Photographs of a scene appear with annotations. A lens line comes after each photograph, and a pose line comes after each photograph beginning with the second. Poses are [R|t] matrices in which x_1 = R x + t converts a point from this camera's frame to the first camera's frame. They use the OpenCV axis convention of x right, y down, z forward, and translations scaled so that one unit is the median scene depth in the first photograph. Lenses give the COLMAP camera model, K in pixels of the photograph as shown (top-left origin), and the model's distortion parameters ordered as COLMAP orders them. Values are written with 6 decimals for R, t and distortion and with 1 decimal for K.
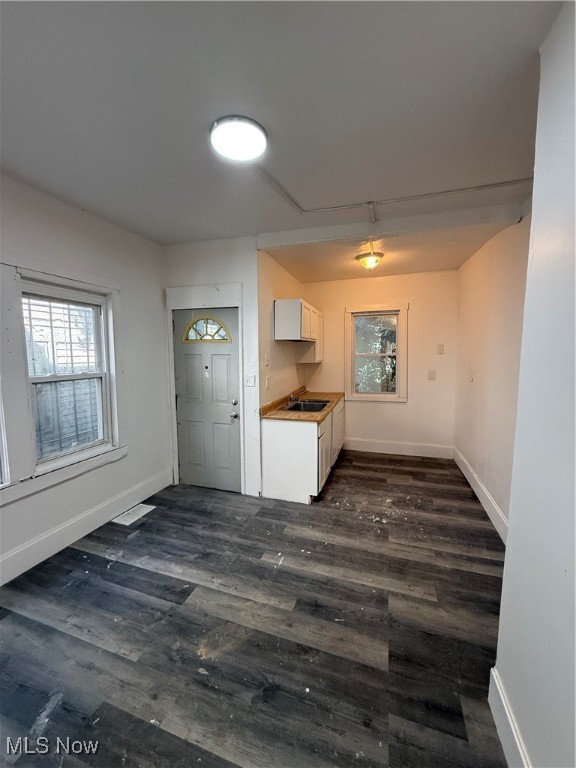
lens RADIAL K [[306.8, 0, 287.3], [0, 306.8, 383.3], [0, 0, 1]] dist [0.002764, -0.000105]
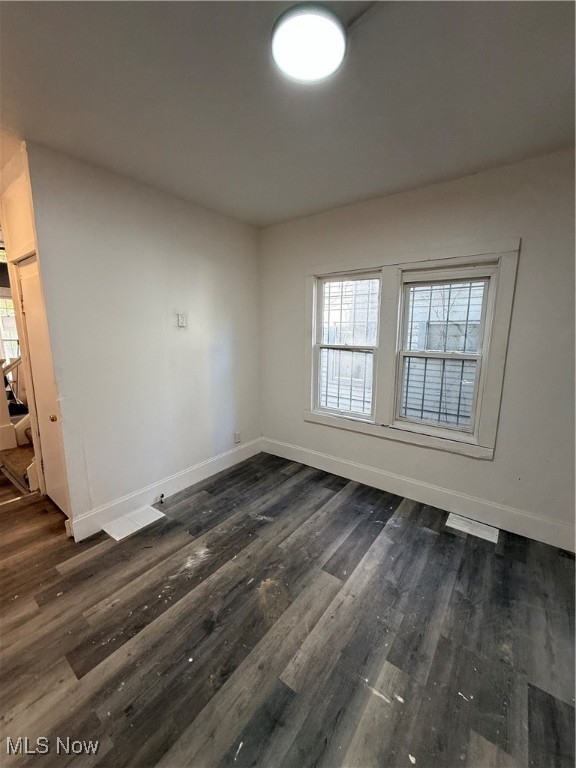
lens RADIAL K [[306.8, 0, 289.6], [0, 306.8, 380.4], [0, 0, 1]] dist [0.002764, -0.000105]
pose [[-0.323870, 0.151546, -0.933885, 0.559876], [-0.102896, 0.975591, 0.193998, -0.109110], [0.940490, 0.158923, -0.300371, 1.058840]]
